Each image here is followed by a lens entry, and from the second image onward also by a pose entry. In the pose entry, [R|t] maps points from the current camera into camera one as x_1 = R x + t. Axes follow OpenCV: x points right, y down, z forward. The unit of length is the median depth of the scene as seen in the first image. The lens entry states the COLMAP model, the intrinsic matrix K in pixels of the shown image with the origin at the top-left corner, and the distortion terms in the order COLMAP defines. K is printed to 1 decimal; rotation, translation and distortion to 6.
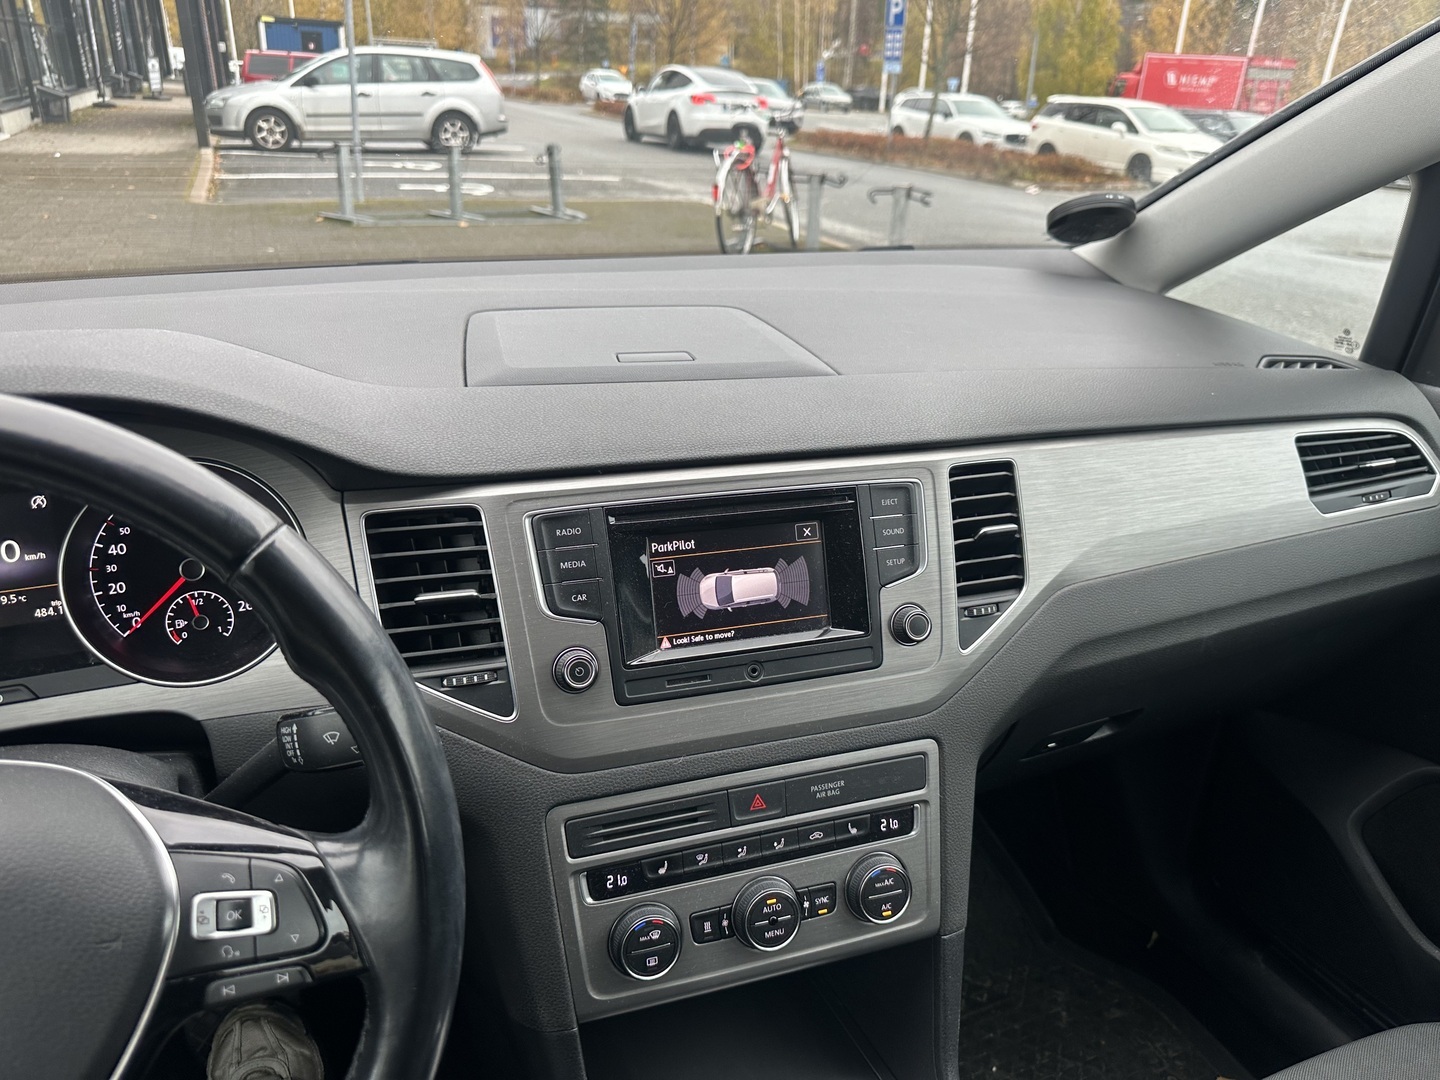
lens RADIAL K [[999.3, 0, 733.3], [0, 999.3, 531.8], [0, 0, 1]] dist [0.000058, -0.028002]
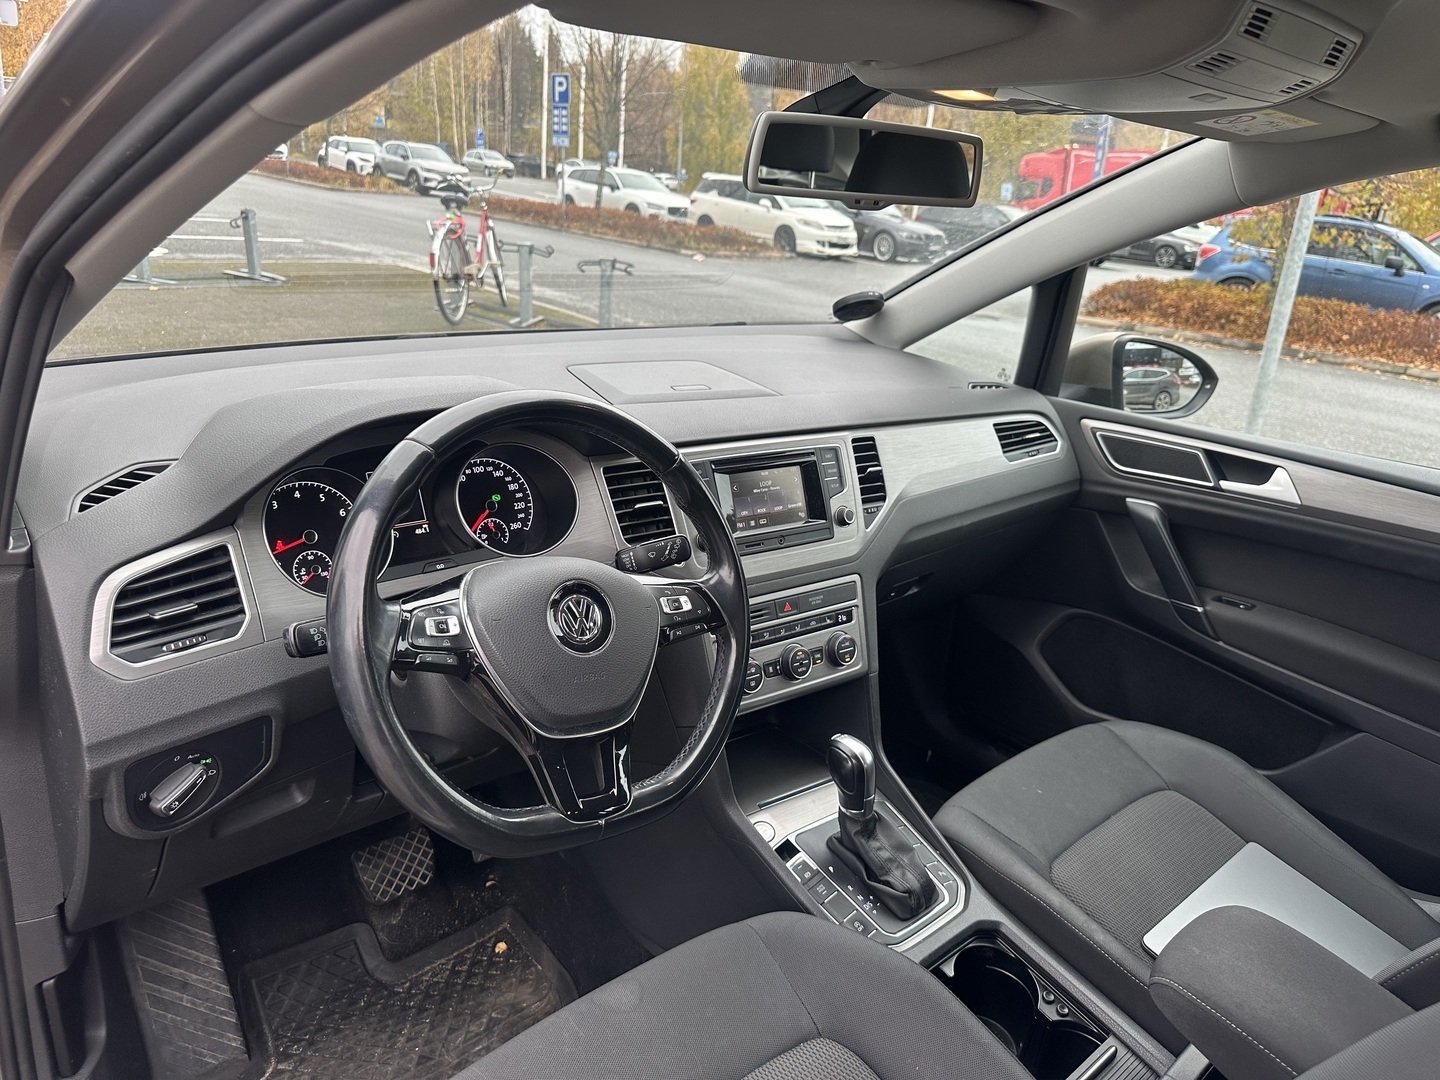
lens RADIAL K [[999.3, 0, 716.3], [0, 999.3, 551.5], [0, 0, 1]] dist [0.000058, -0.028002]
pose [[0.950773, -0.071930, 0.301424, -0.497863], [0.083013, 0.996257, -0.024103, 0.140361], [-0.298562, 0.047938, 0.953186, -0.610022]]
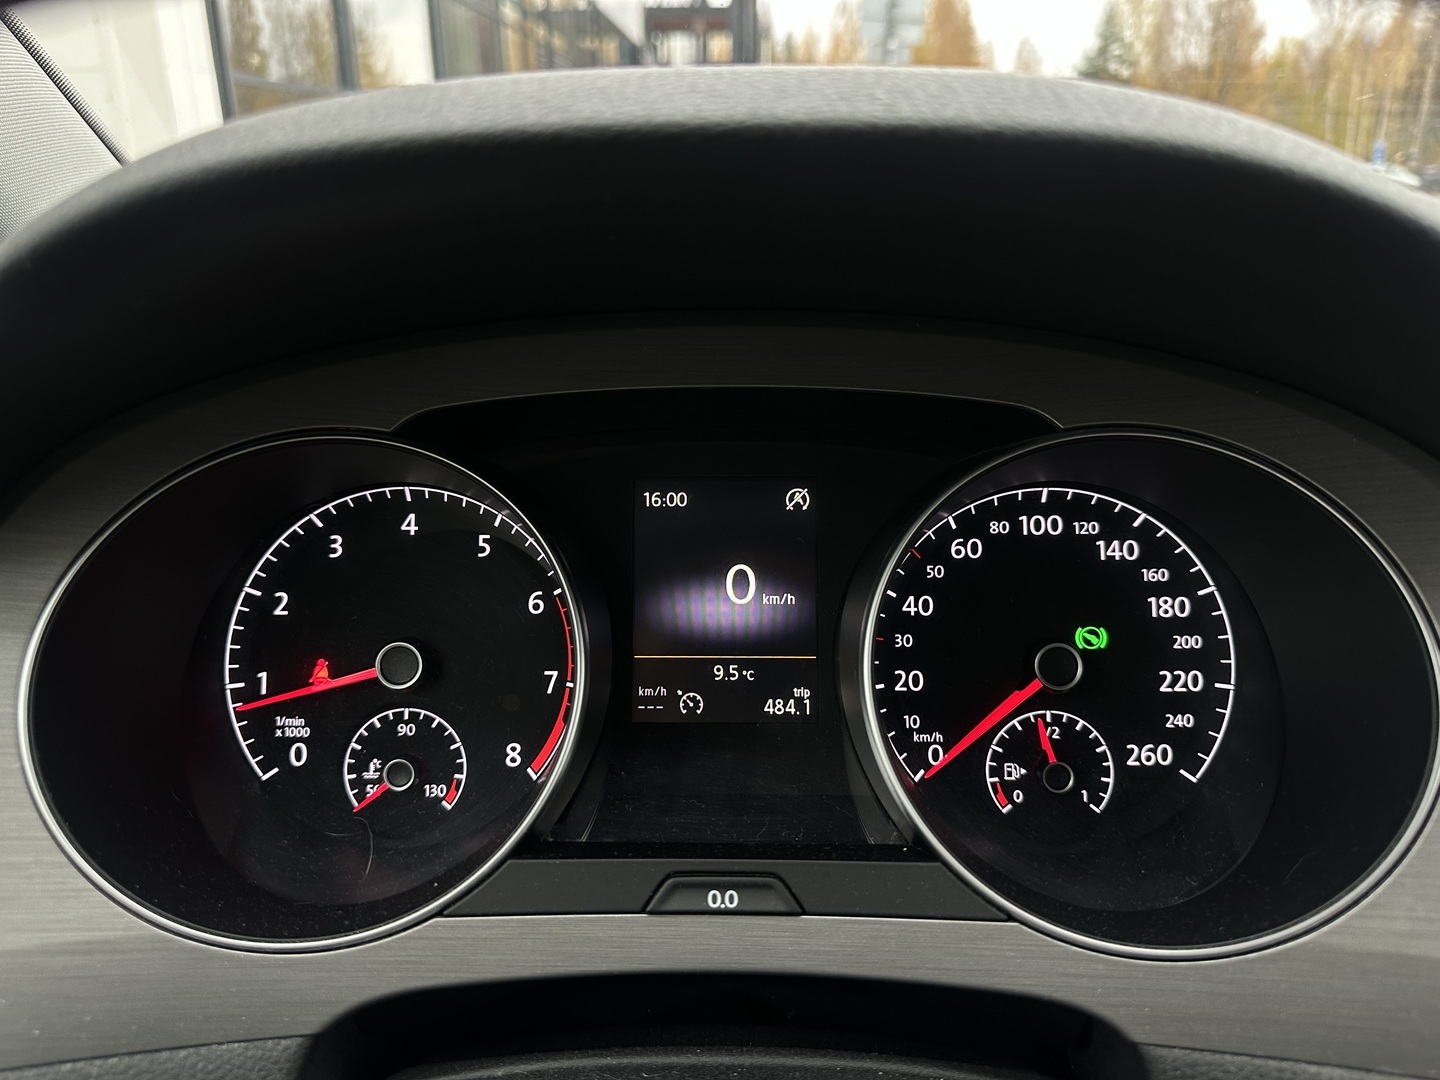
lens RADIAL K [[999.3, 0, 724.8], [0, 999.3, 532.6], [0, 0, 1]] dist [0.000058, -0.028002]
pose [[0.893632, 0.094364, -0.438767, -0.337052], [-0.135237, 0.988823, -0.062774, 0.018205], [0.427939, 0.115435, 0.896406, 0.340527]]
